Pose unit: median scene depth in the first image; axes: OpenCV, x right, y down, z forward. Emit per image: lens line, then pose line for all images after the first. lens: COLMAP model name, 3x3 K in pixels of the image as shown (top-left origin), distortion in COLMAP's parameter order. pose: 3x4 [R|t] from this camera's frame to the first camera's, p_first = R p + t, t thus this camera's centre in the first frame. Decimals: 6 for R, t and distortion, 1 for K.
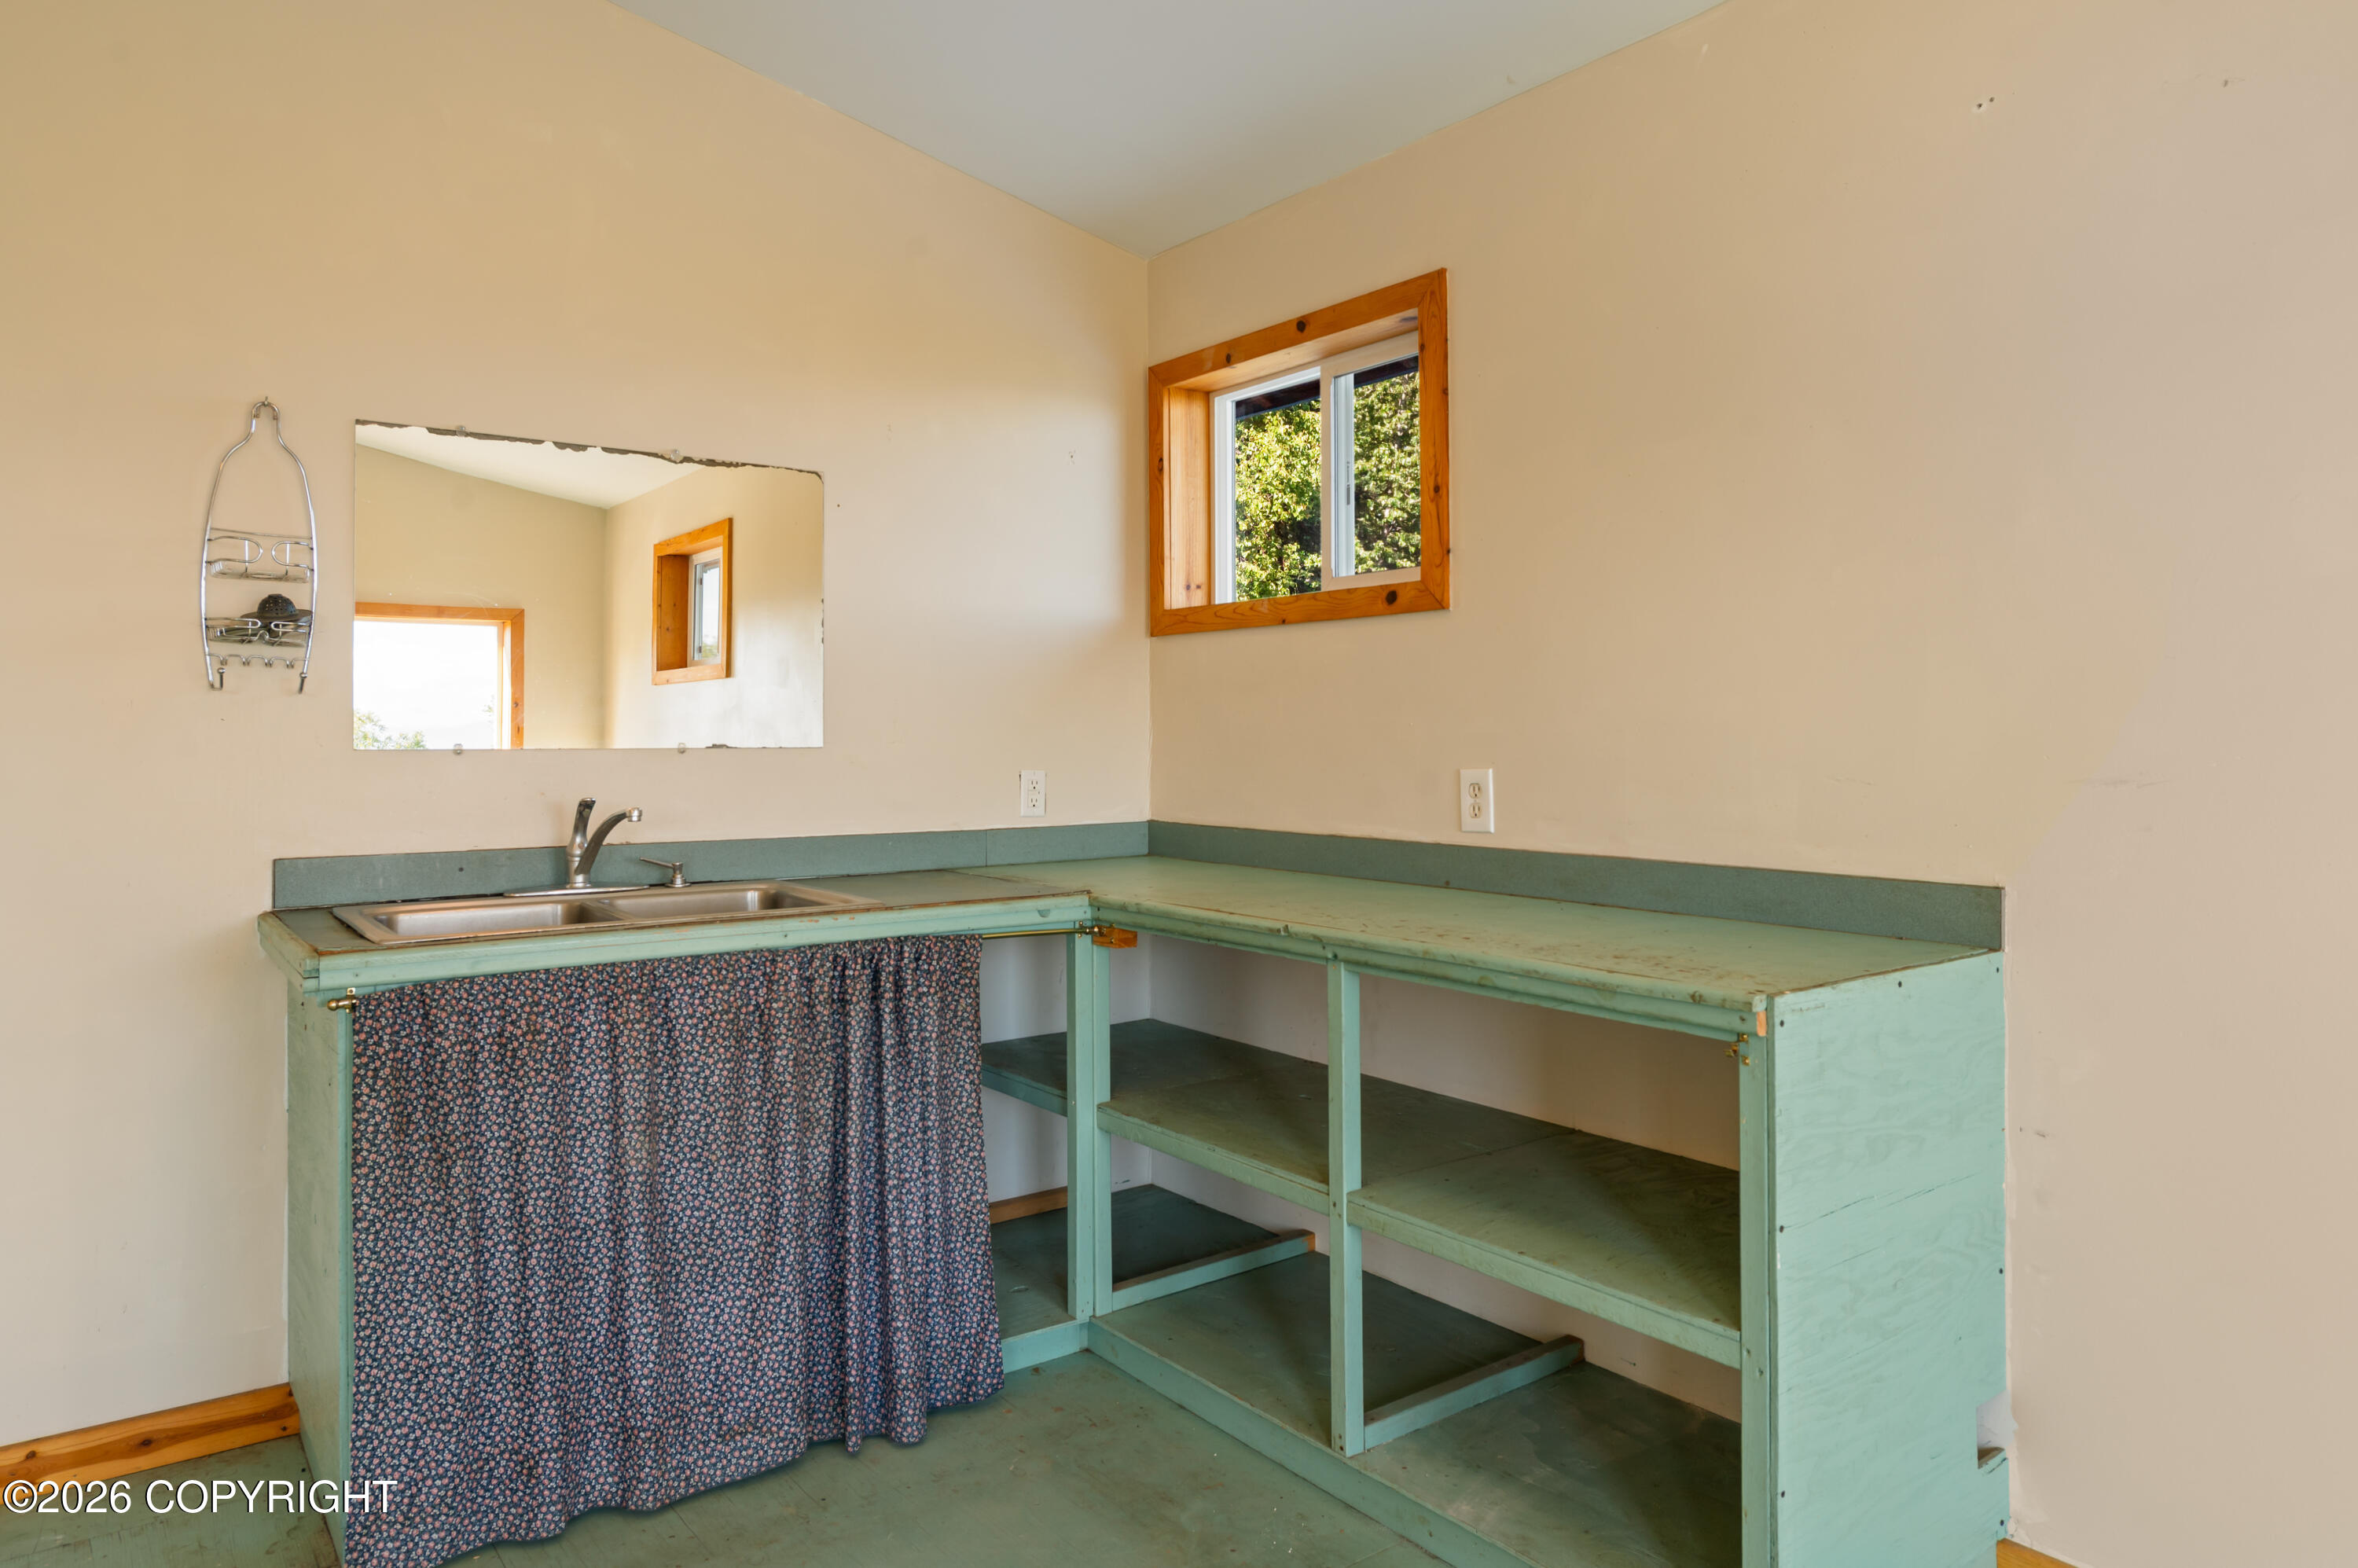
lens RADIAL K [[1482.2, 0, 1181.6], [0, 1482.2, 720.5], [0, 0, 1]] dist [0.000469, -0.001754]
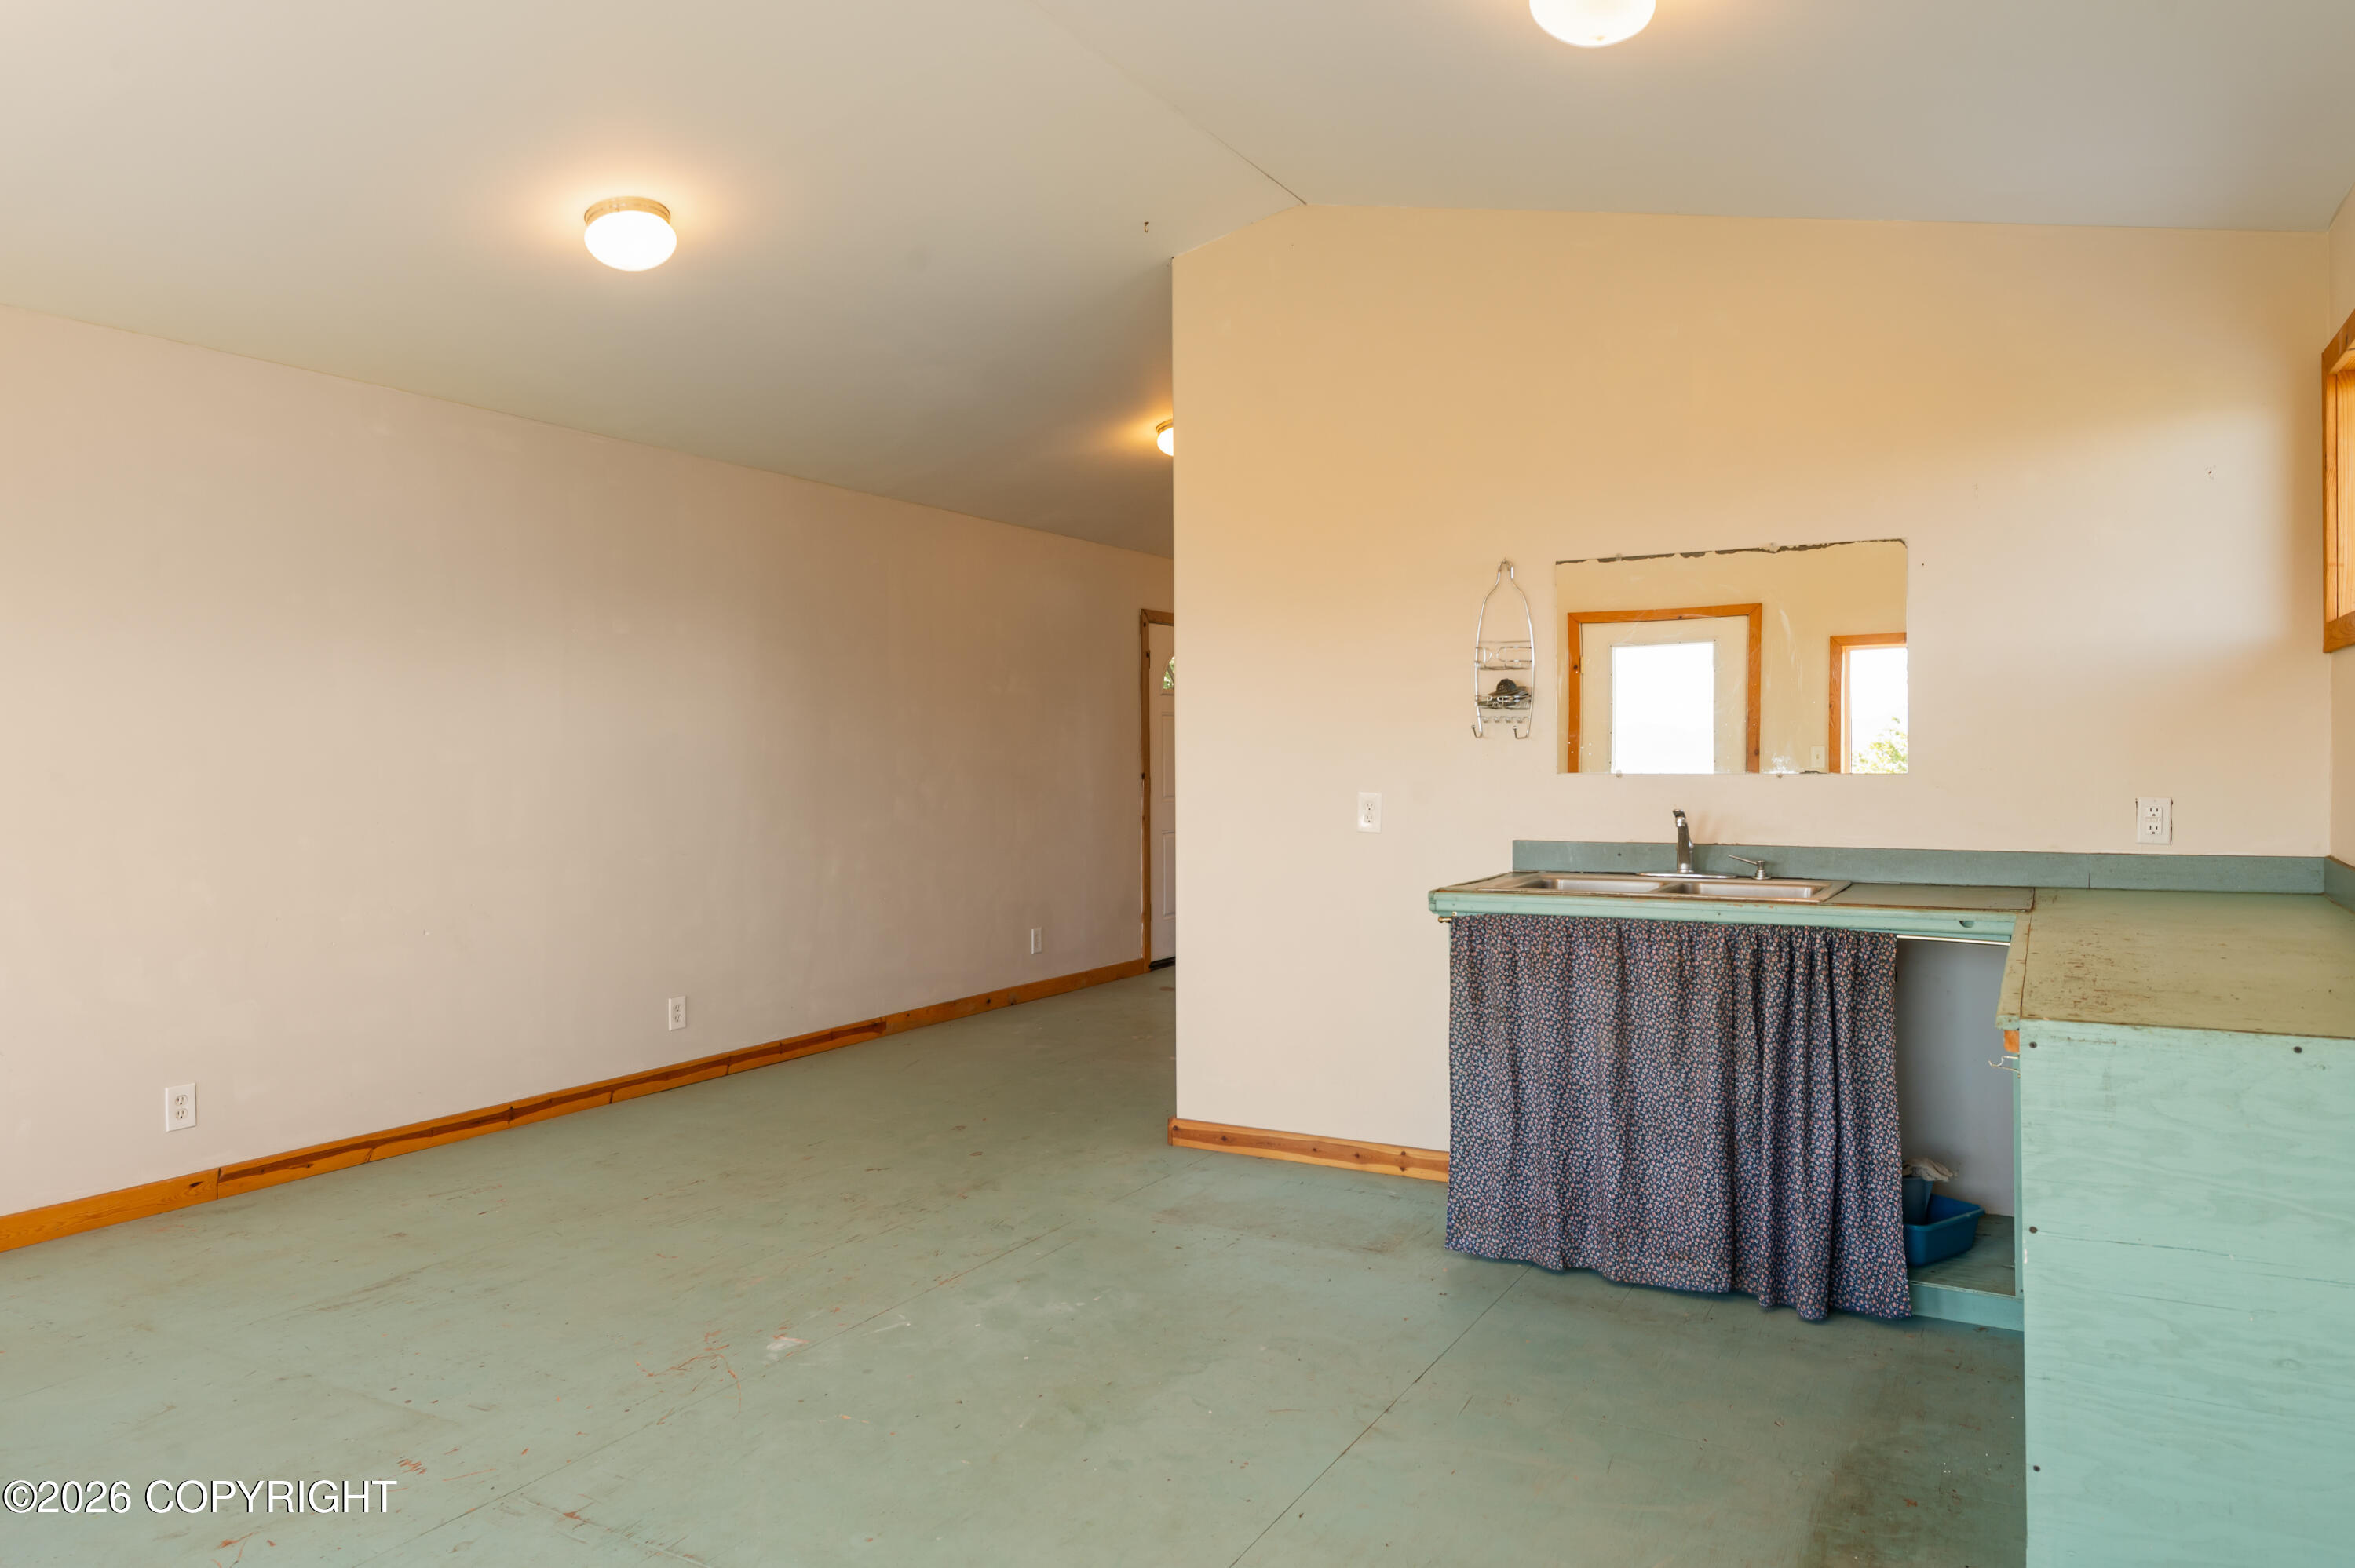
lens RADIAL K [[1547.0, 0, 1174.6], [0, 1547.0, 757.3], [0, 0, 1]] dist [-0.001679, 0.001391]
pose [[0.407307, 0.002454, -0.913288, 0.798364], [0.018241, 0.999775, 0.010822, -0.023185], [0.913109, -0.021068, 0.407171, -0.034795]]
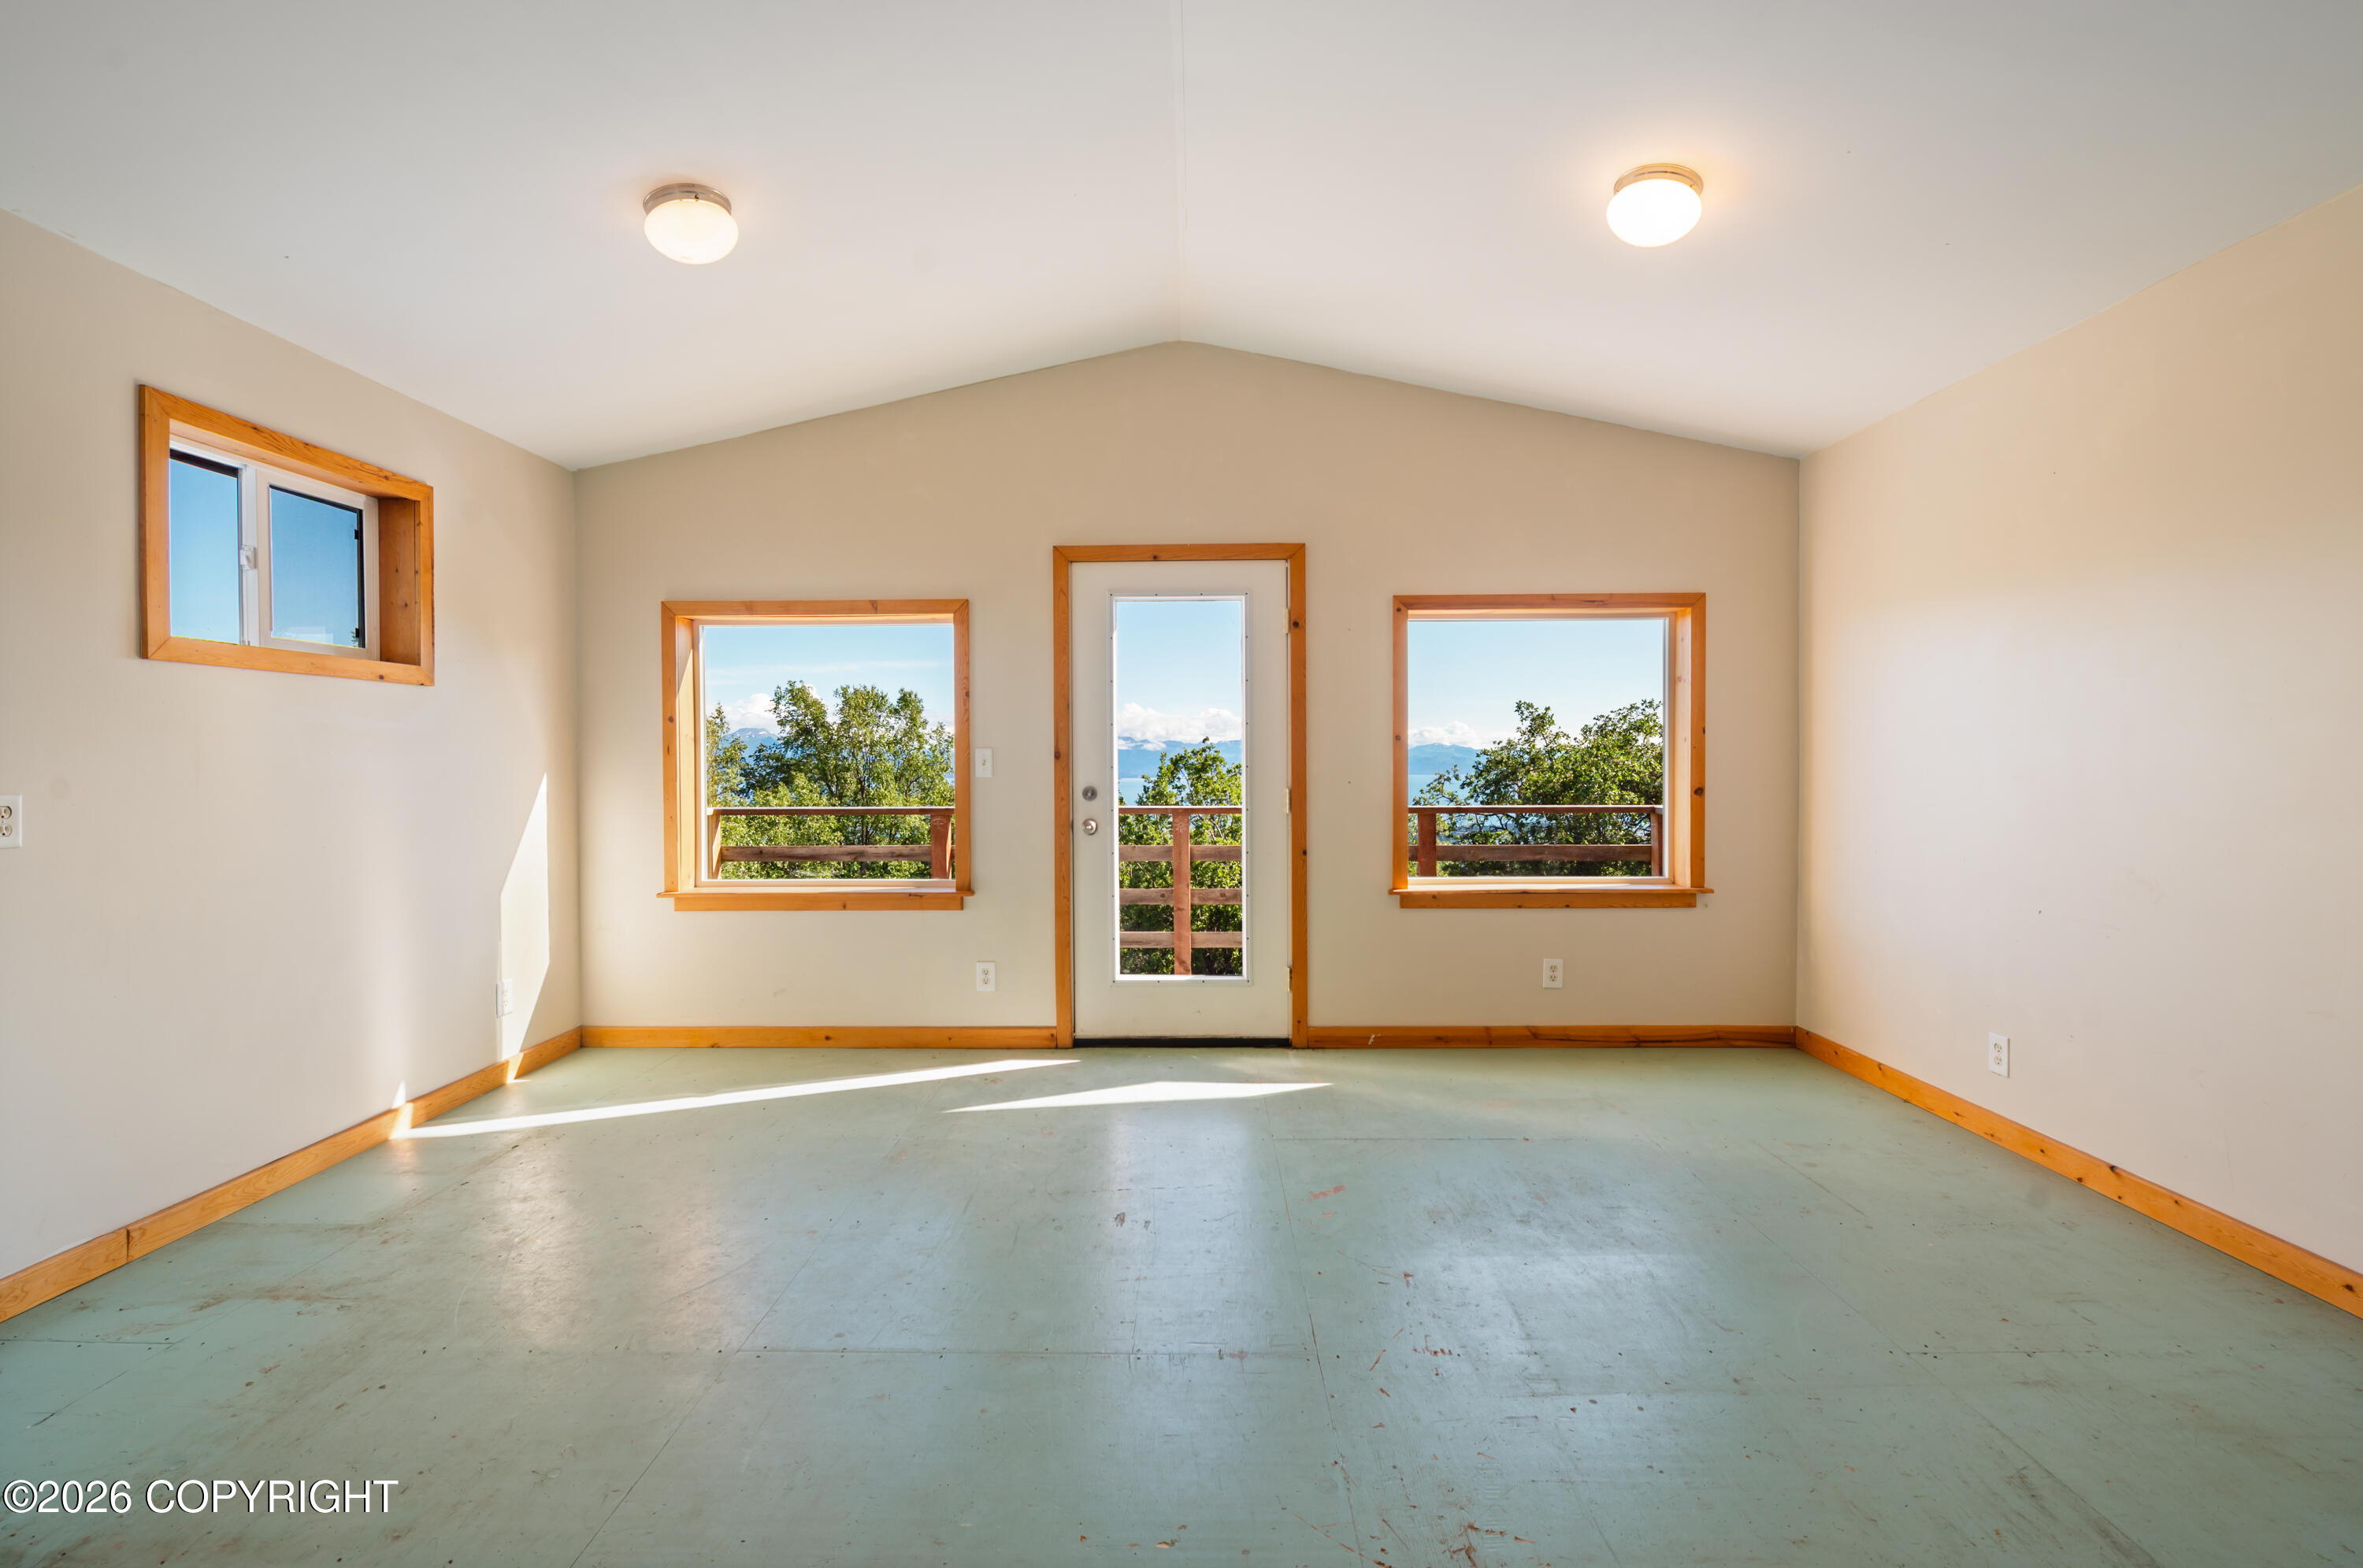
lens RADIAL K [[1059.6, 0, 1167.1], [0, 1059.6, 767.5], [0, 0, 1]] dist [-0.000588, -0.000684]
pose [[-0.784342, 0.001089, 0.620327, -0.719009], [-0.003681, 0.999973, -0.006410, 0.012721], [-0.620317, -0.007311, -0.784317, 0.692150]]
